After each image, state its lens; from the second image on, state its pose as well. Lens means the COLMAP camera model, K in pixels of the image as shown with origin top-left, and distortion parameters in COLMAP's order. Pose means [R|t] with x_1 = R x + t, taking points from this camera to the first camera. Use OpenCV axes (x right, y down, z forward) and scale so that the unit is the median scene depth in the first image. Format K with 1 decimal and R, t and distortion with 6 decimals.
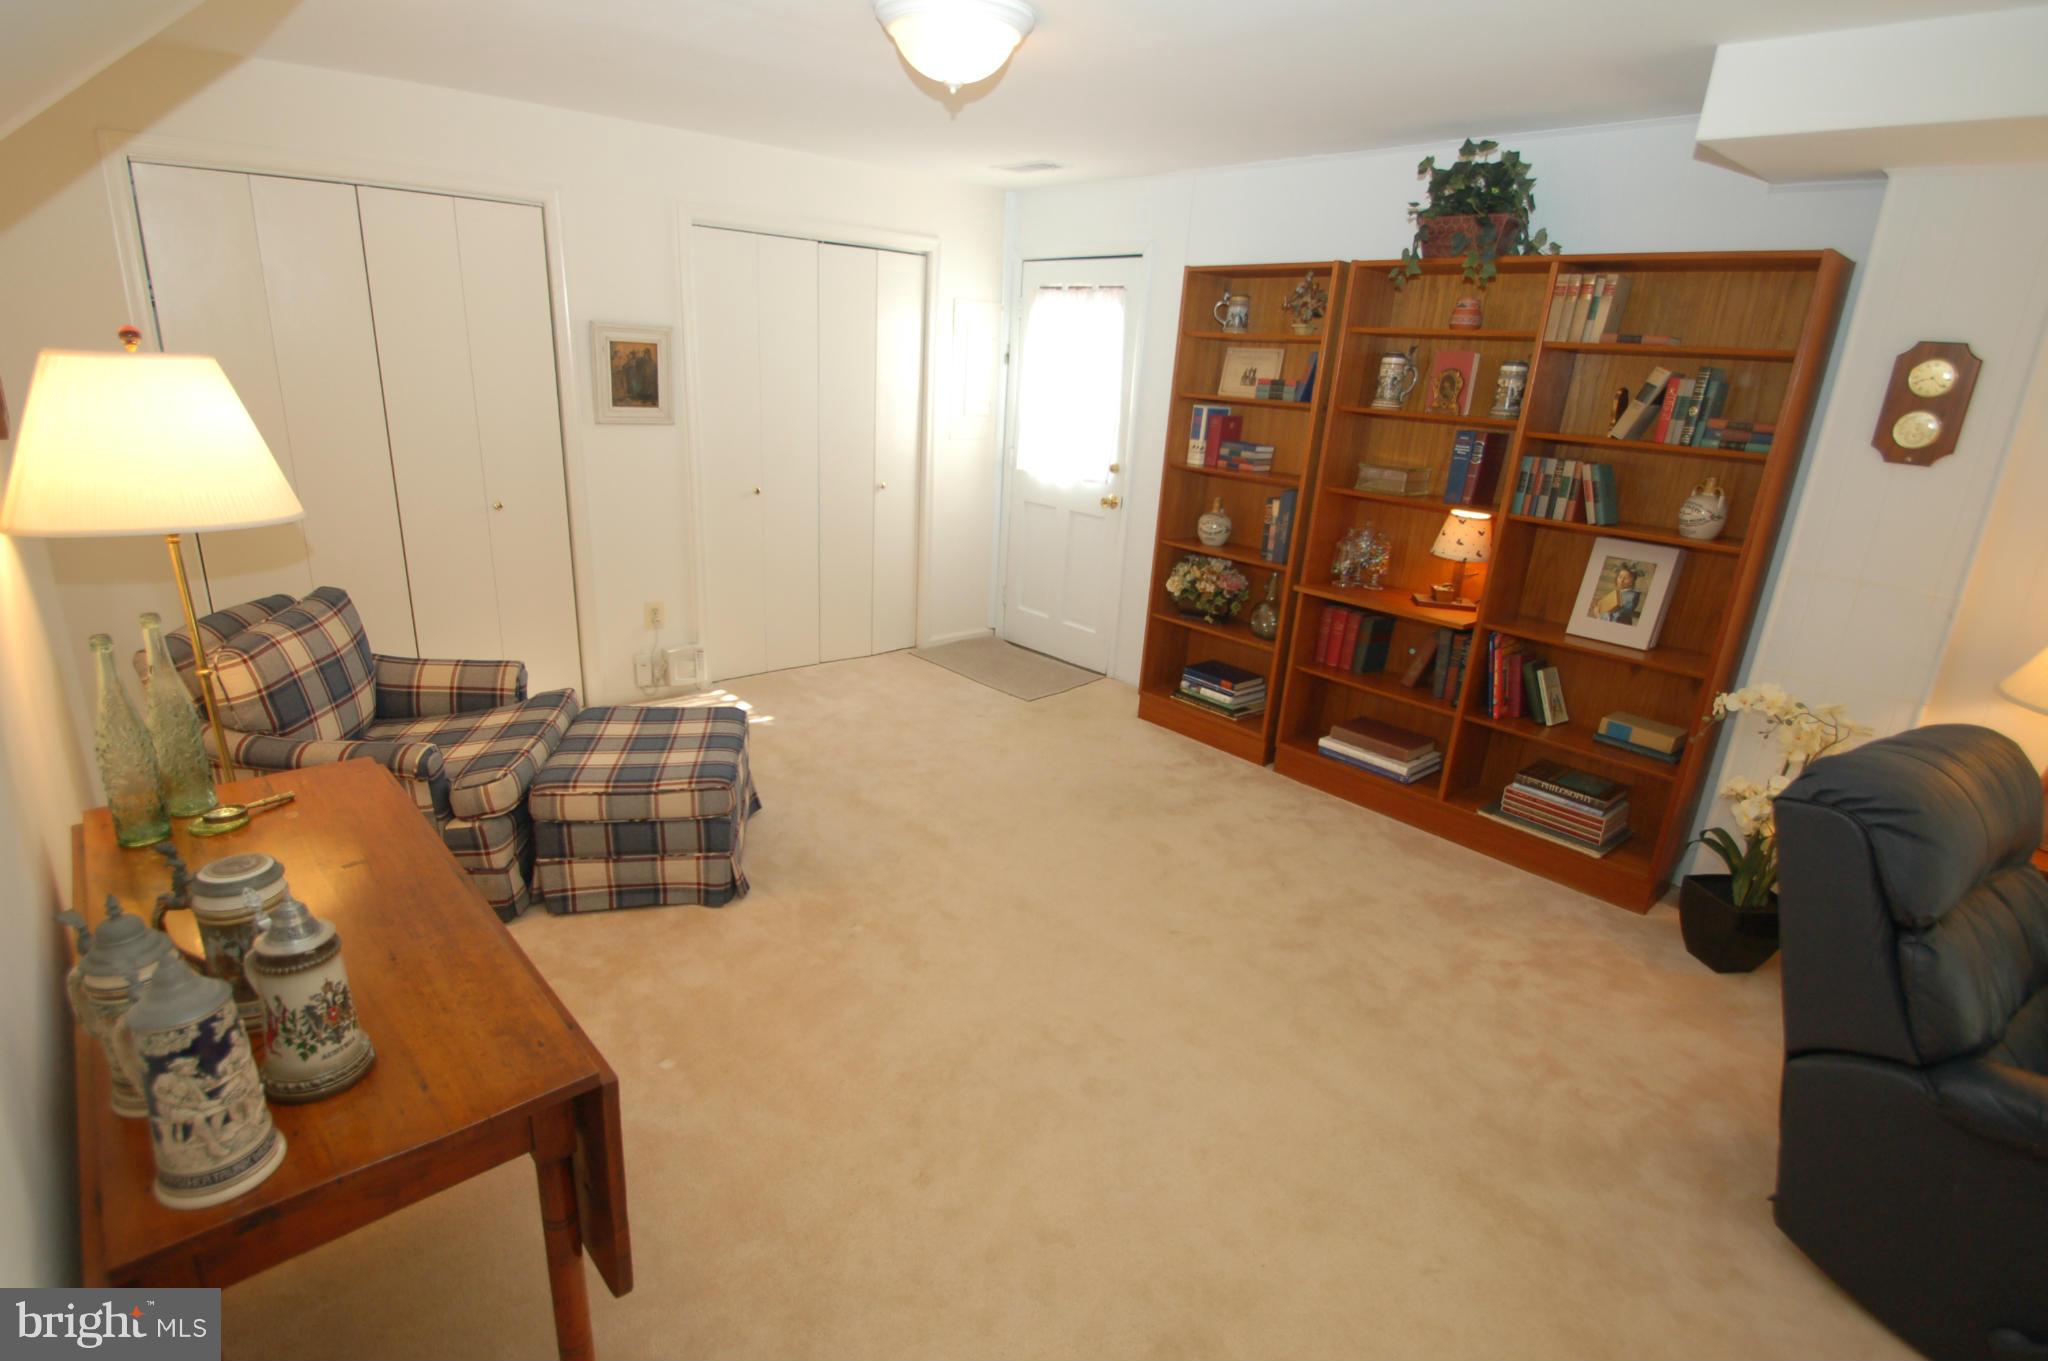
lens RADIAL K [[1004.2, 0, 1013.2], [0, 1004.2, 686.5], [0, 0, 1]] dist [0.013682, -0.018037]
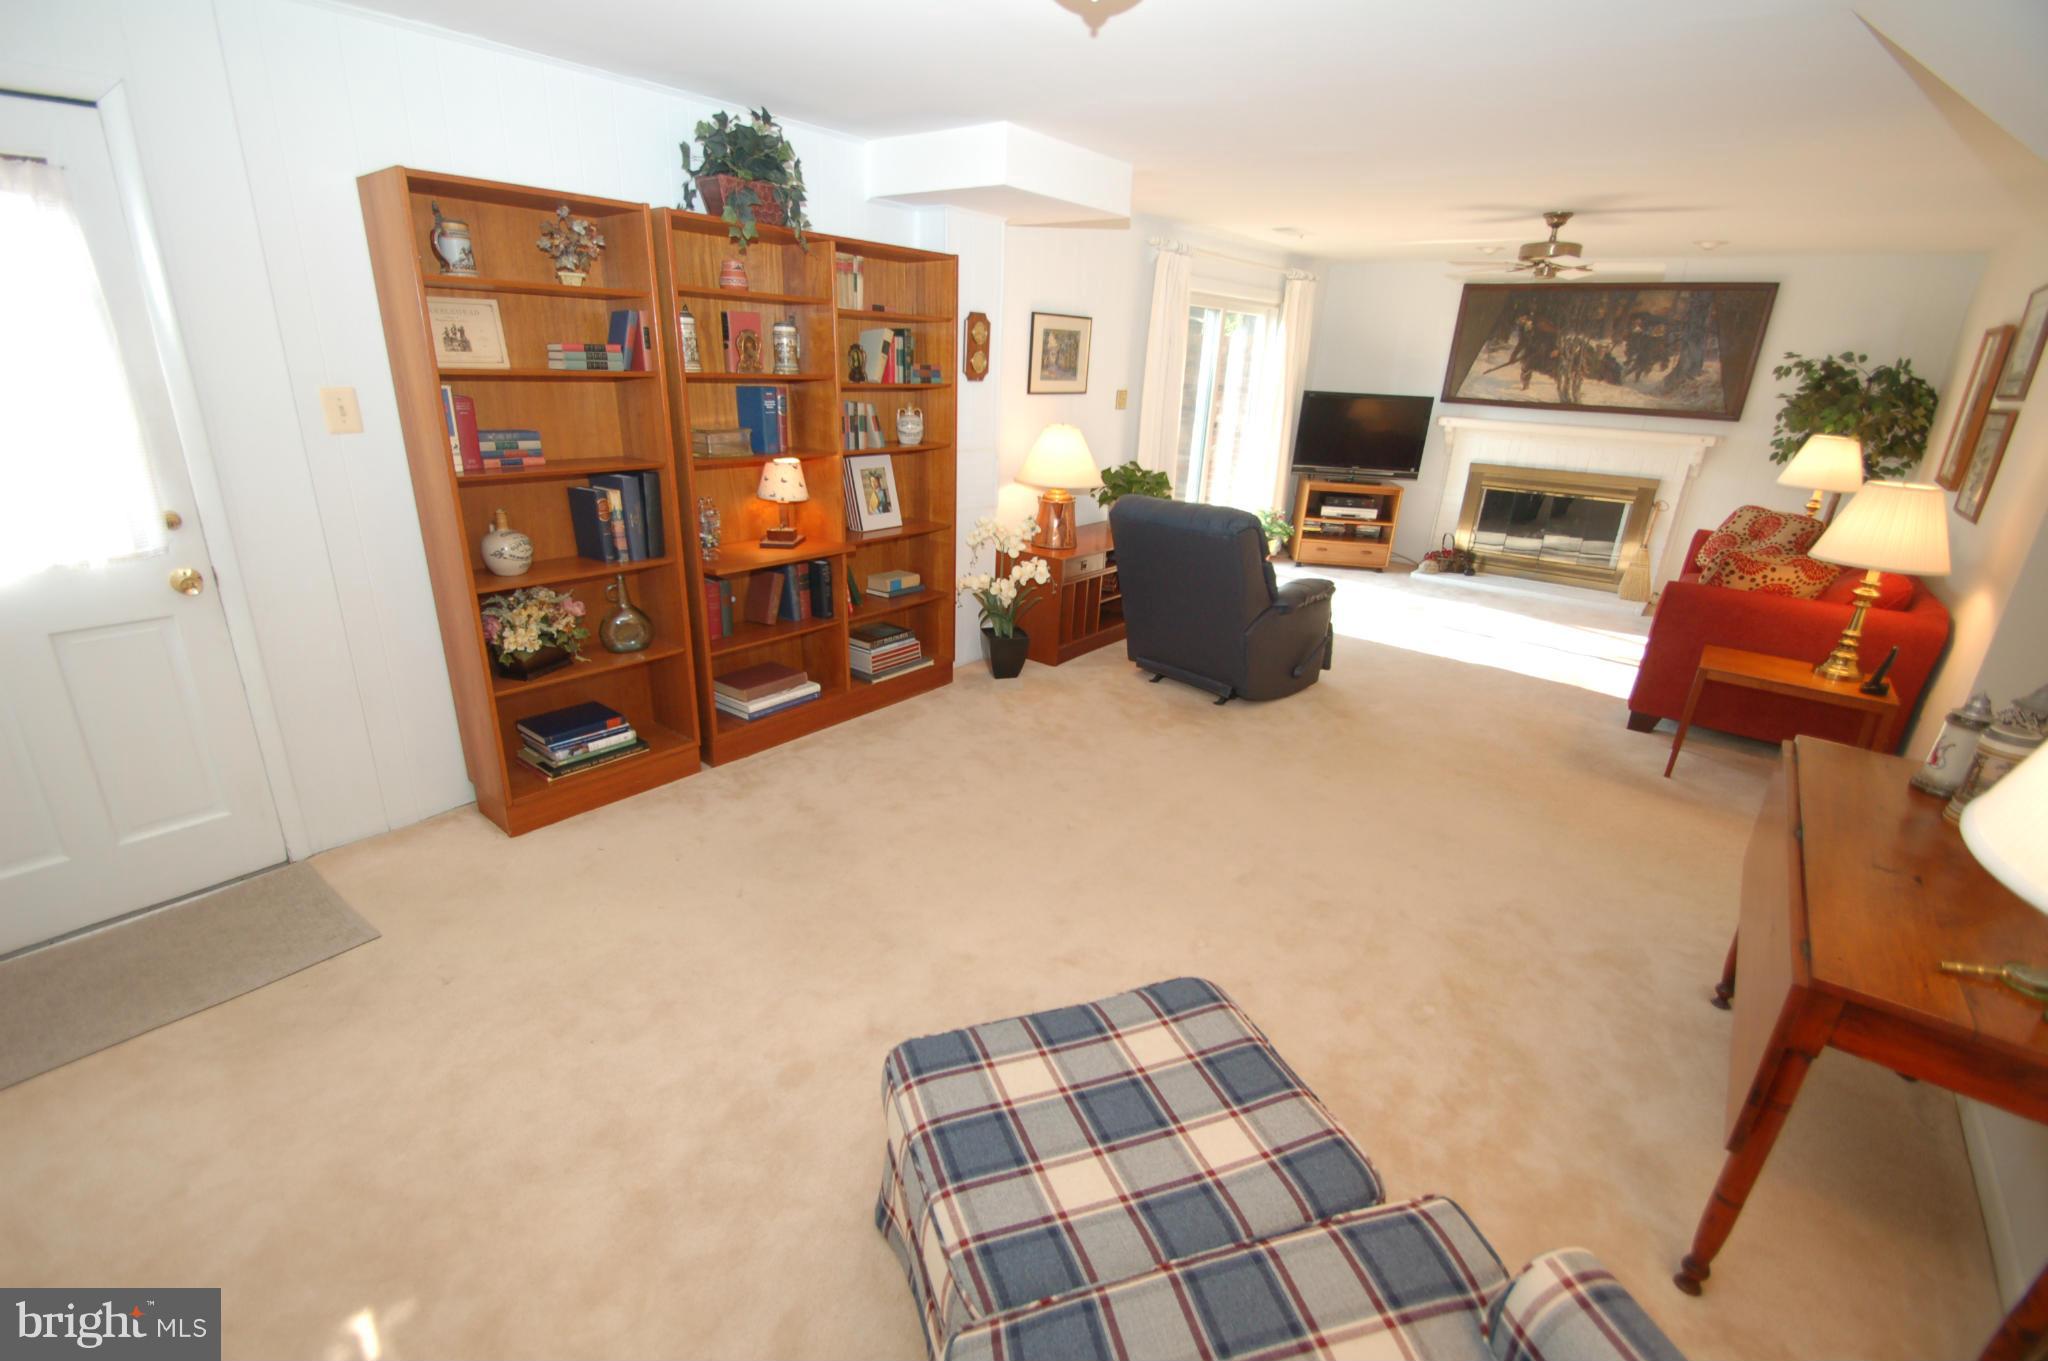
lens RADIAL K [[902.9, 0, 1014.8], [0, 902.9, 684.7], [0, 0, 1]] dist [0.029547, -0.027655]
pose [[-0.163740, -0.401162, 0.901254, -0.646218], [0.258170, 0.864319, 0.431626, -0.342385], [-0.952123, 0.303351, -0.037955, 0.907389]]
